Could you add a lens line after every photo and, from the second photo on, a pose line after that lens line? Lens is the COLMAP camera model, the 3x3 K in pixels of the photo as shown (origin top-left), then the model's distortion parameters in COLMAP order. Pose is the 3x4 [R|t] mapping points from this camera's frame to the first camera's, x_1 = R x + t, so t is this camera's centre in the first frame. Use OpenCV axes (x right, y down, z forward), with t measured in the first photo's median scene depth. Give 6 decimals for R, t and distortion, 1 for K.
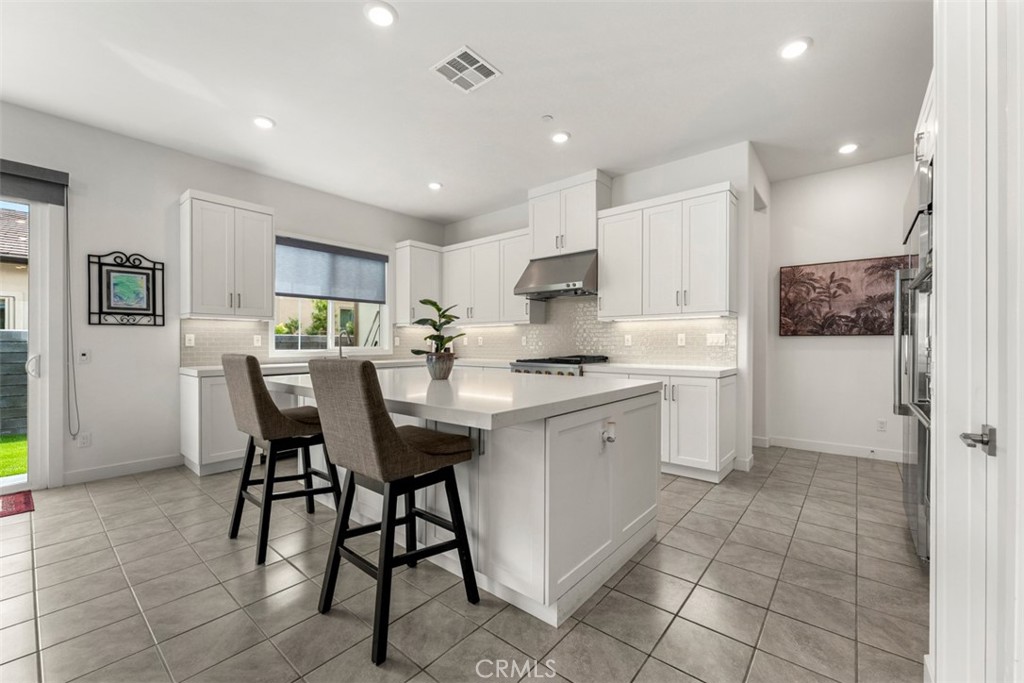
lens RADIAL K [[410.0, 0, 510.4], [0, 410.0, 344.2], [0, 0, 1]] dist [0.000389, 0.000358]
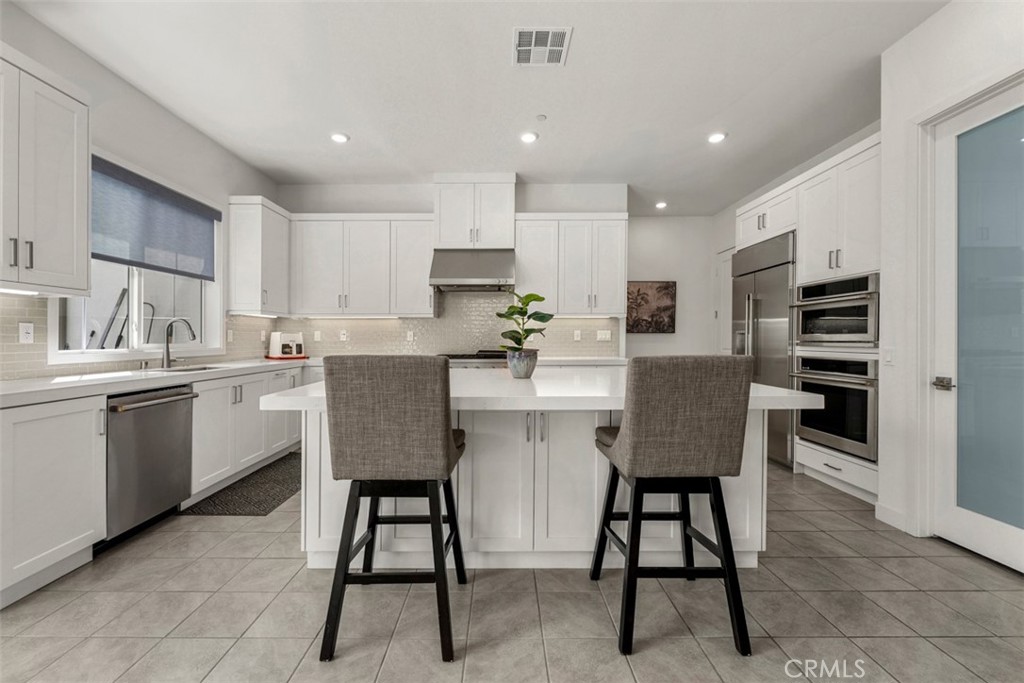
lens RADIAL K [[410.0, 0, 505.9], [0, 410.0, 340.5], [0, 0, 1]] dist [0.000389, 0.000358]
pose [[0.771128, -0.003308, 0.636672, -0.478112], [0.001127, 0.999992, 0.003831, -0.001272], [-0.636679, -0.002236, 0.771126, 0.204996]]
